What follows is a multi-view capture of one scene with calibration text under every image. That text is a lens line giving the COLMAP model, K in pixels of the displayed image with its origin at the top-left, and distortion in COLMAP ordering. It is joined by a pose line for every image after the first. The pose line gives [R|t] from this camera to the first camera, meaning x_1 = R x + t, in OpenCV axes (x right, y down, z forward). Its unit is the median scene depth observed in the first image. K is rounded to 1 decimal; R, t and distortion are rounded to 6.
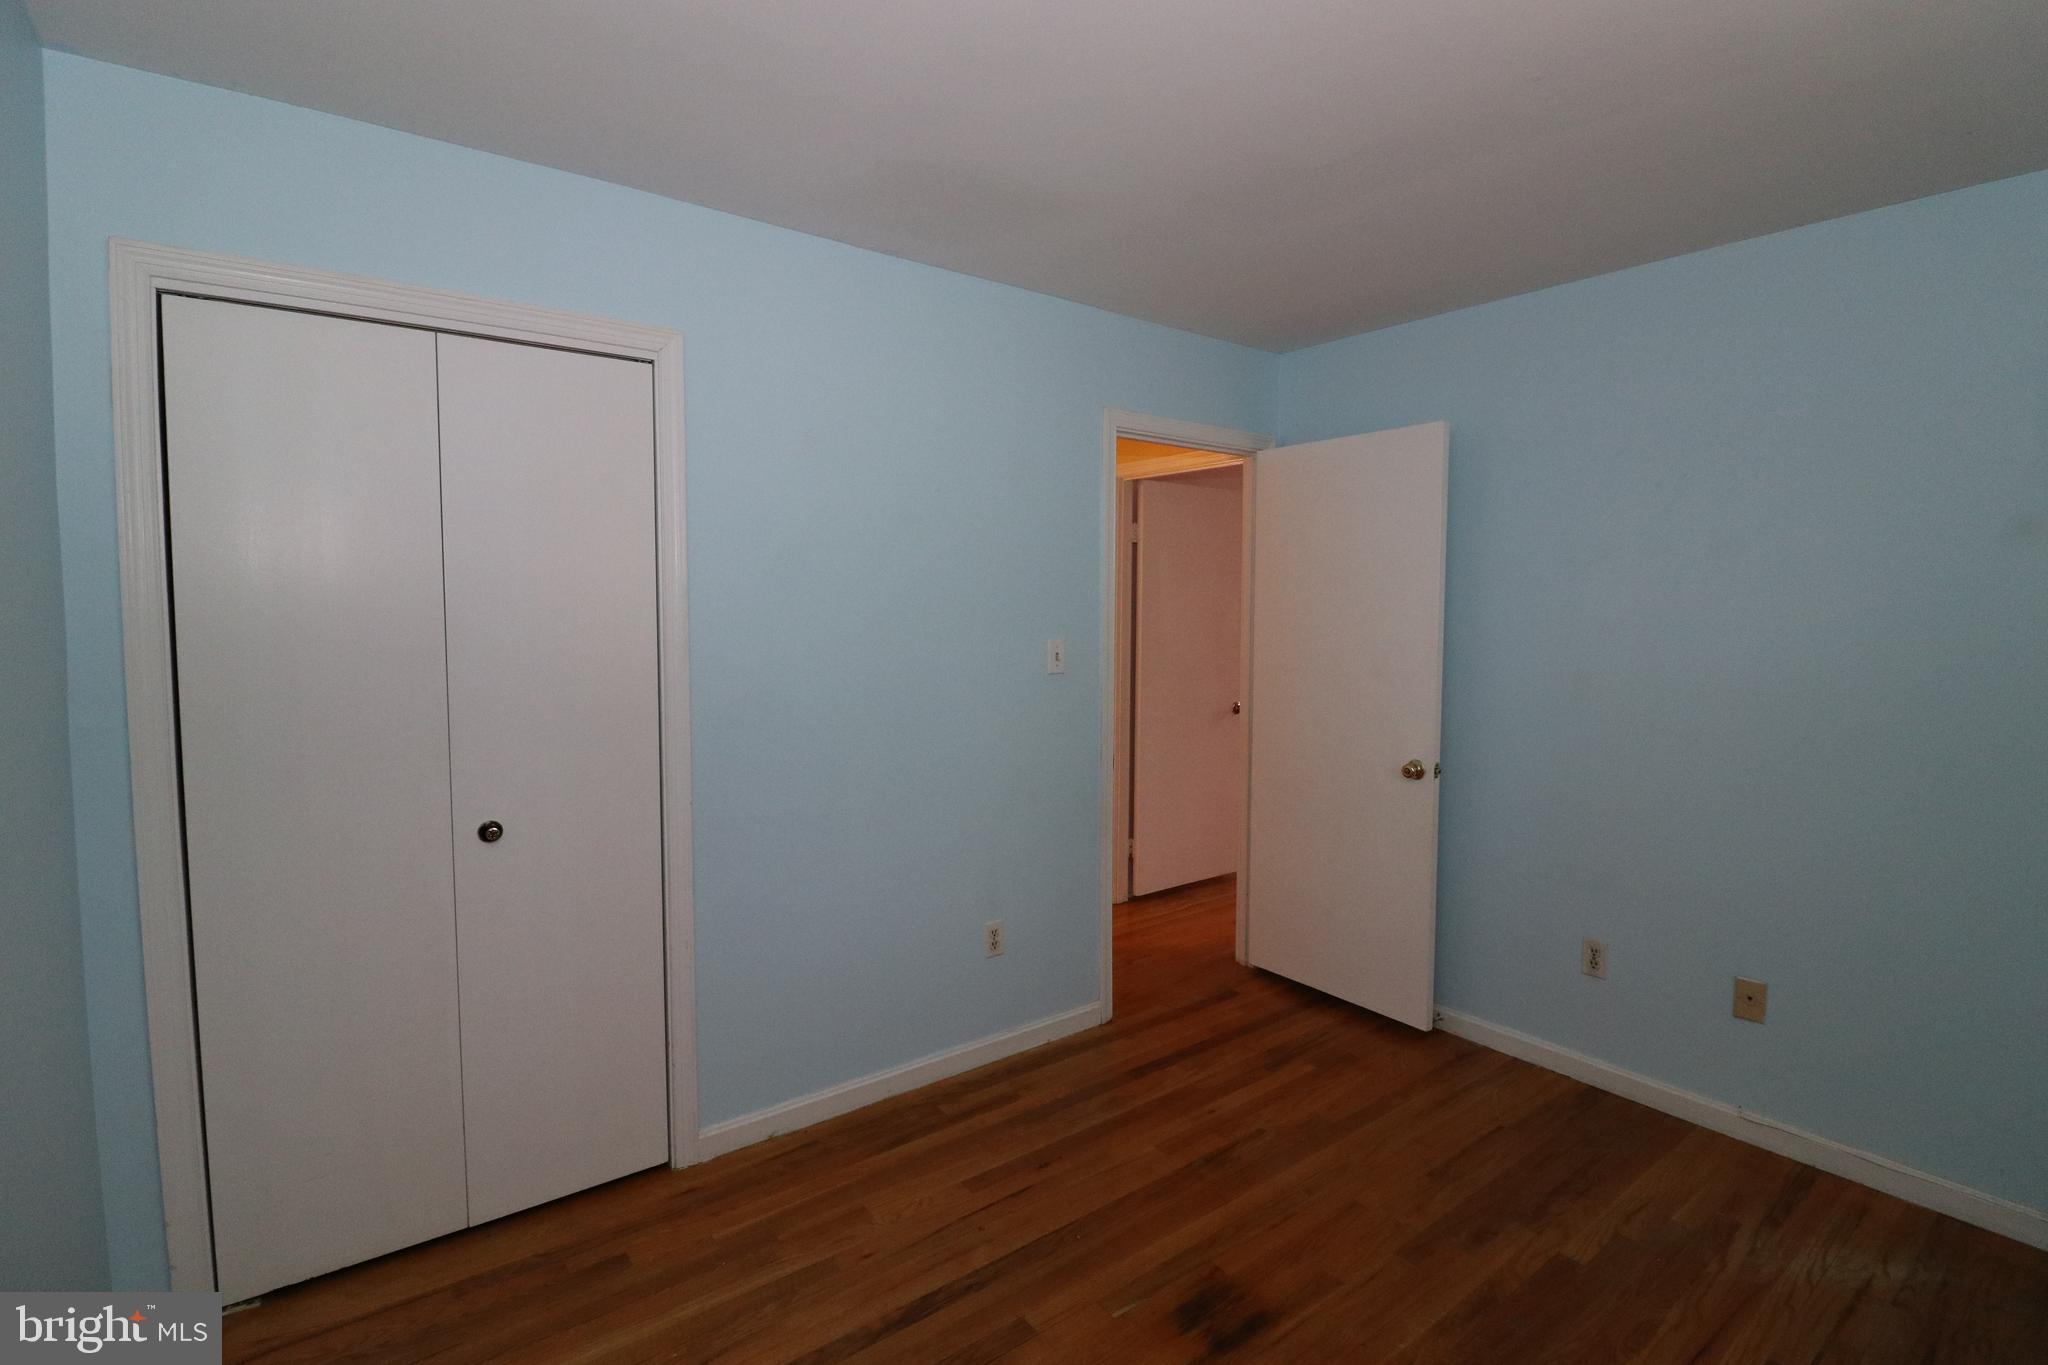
lens RADIAL K [[954.4, 0, 1020.5], [0, 954.4, 671.8], [0, 0, 1]] dist [-0.005182, -0.005789]
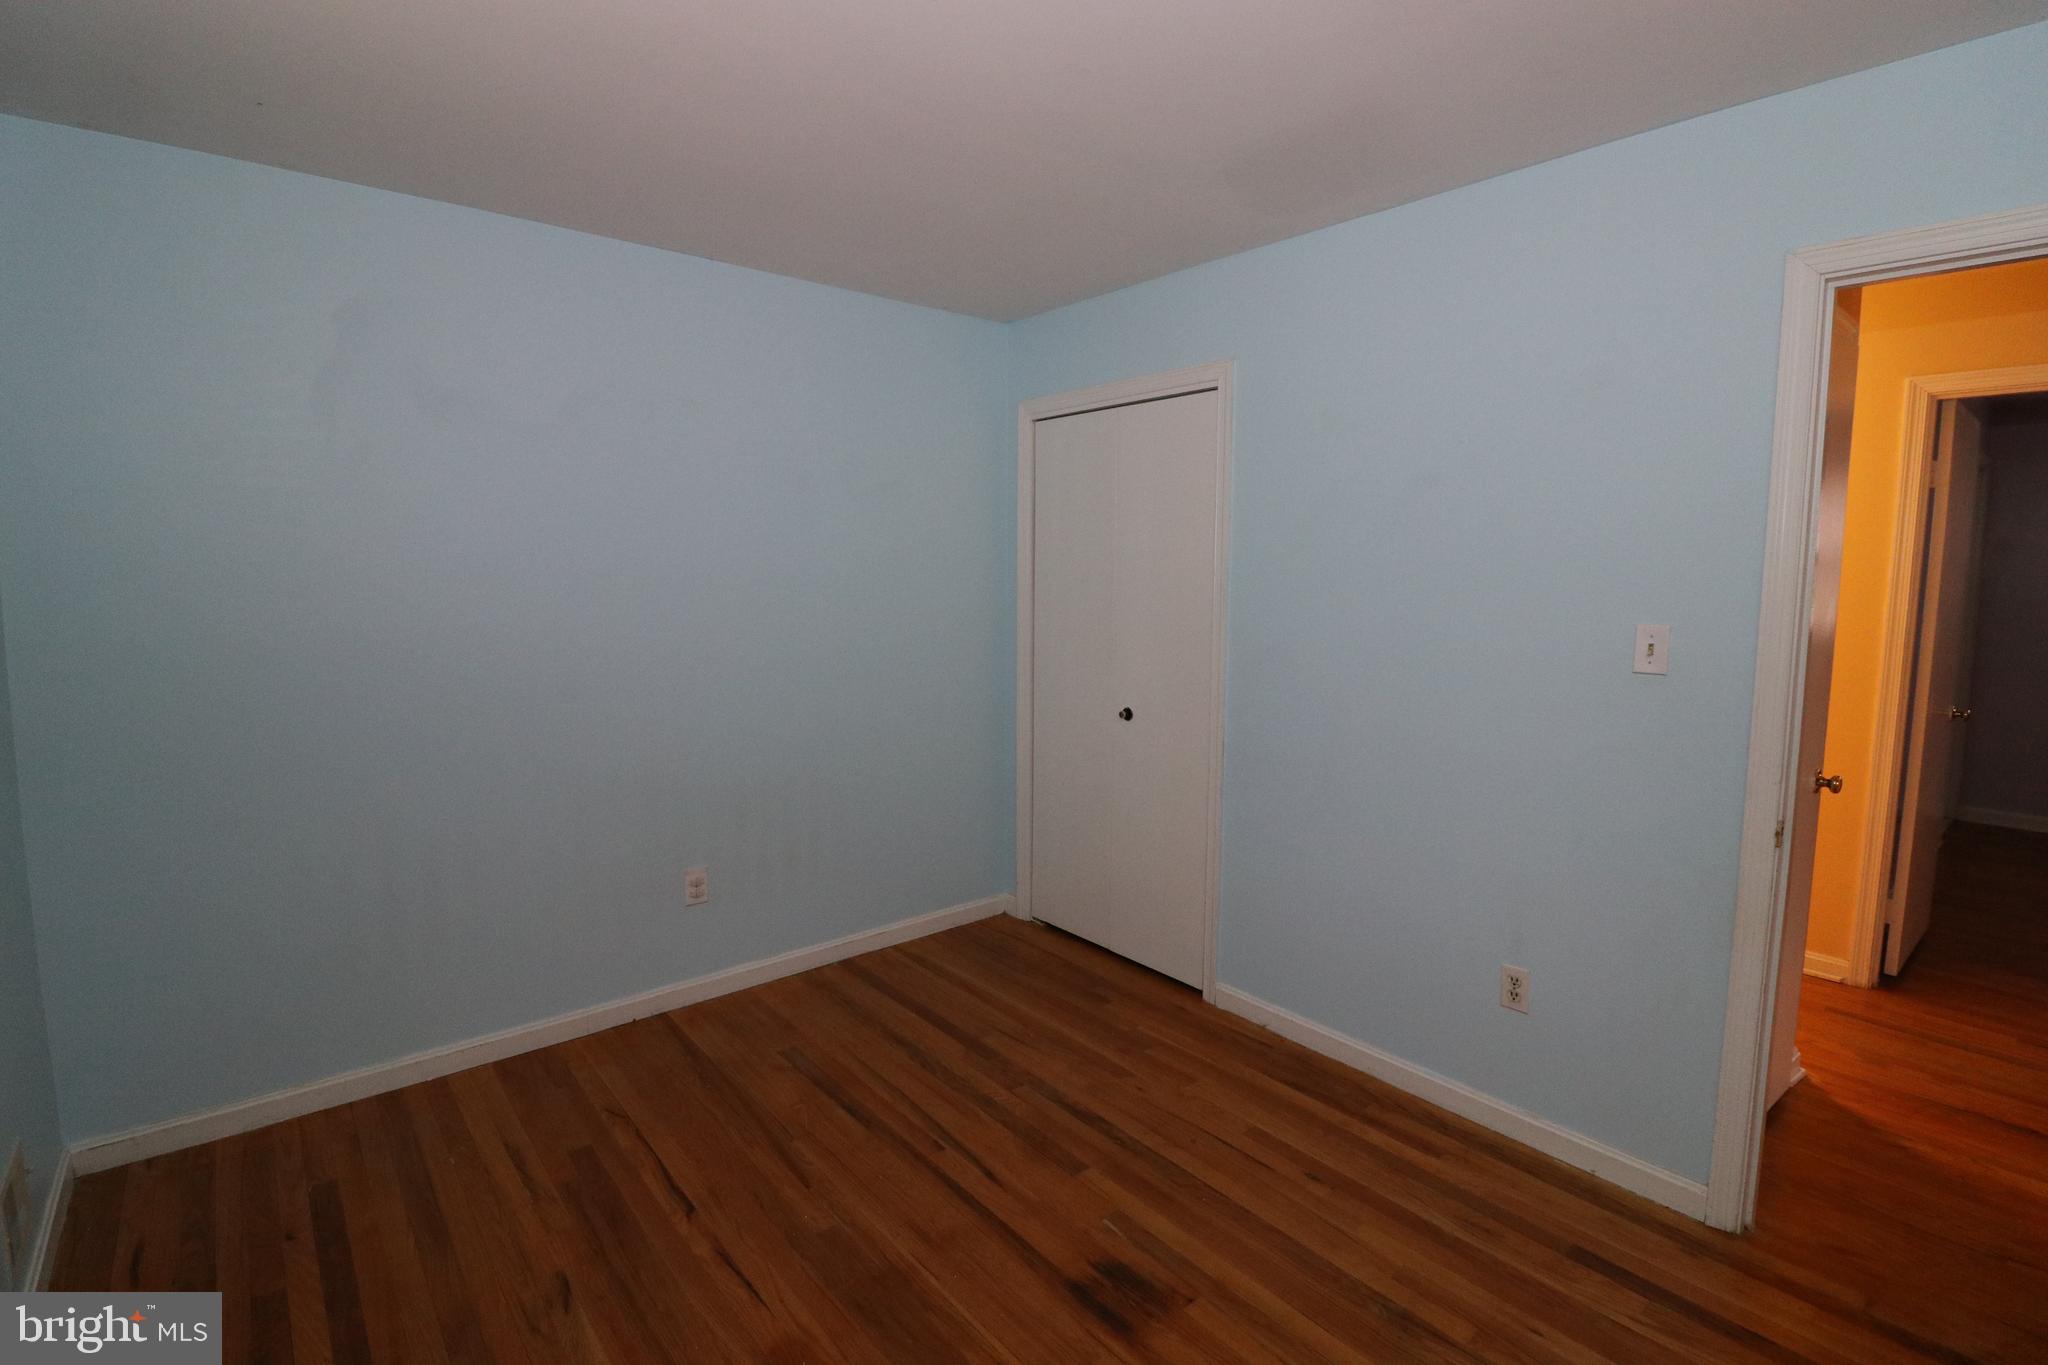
lens RADIAL K [[954.4, 0, 1021.3], [0, 954.4, 677.5], [0, 0, 1]] dist [-0.005182, -0.005789]
pose [[0.044064, 0.108343, -0.993136, 0.874878], [-0.075536, 0.991618, 0.104826, -0.041177], [0.996169, 0.070399, 0.051879, 0.628821]]
